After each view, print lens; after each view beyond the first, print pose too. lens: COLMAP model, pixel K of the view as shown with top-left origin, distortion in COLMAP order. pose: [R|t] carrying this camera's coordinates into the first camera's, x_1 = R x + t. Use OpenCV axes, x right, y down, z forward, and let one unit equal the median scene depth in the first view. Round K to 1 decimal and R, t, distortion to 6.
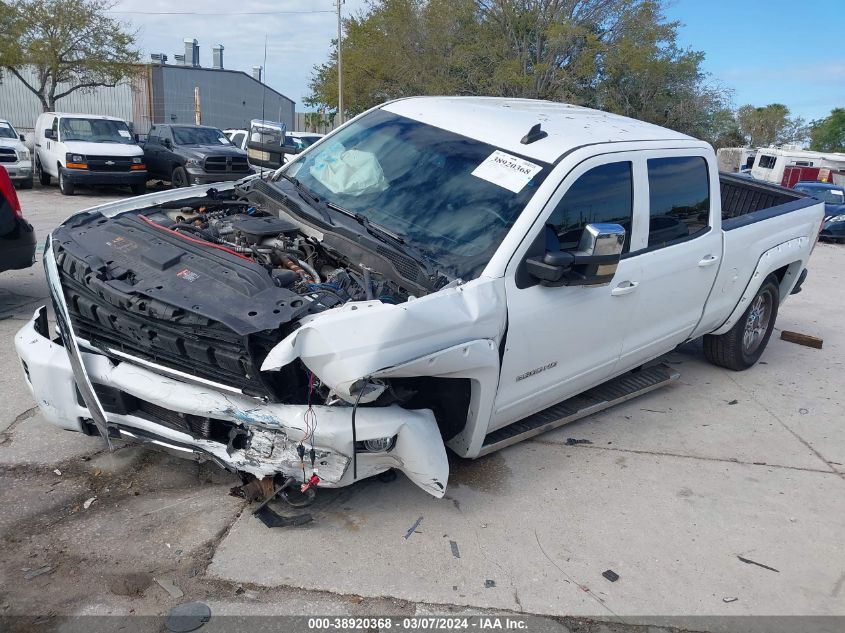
lens RADIAL K [[672.1, 0, 417.8], [0, 672.1, 317.4], [0, 0, 1]] dist [0.042907, -0.072193]
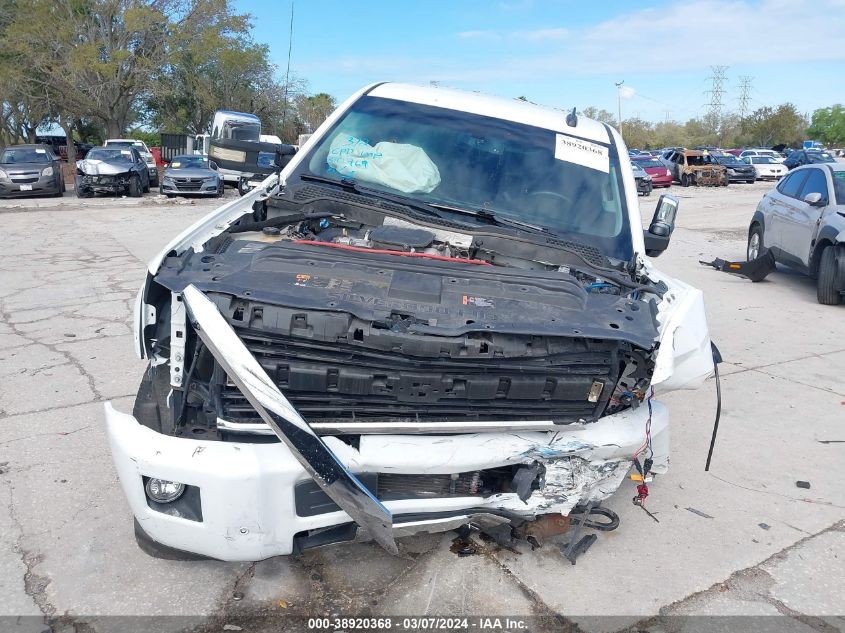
lens RADIAL K [[672.1, 0, 417.8], [0, 672.1, 317.4], [0, 0, 1]] dist [0.042907, -0.072193]
pose [[0.810295, -0.194889, 0.552667, -0.801524], [0.188124, 0.979673, 0.069647, -0.107420], [-0.555006, 0.047535, 0.830487, 0.352345]]
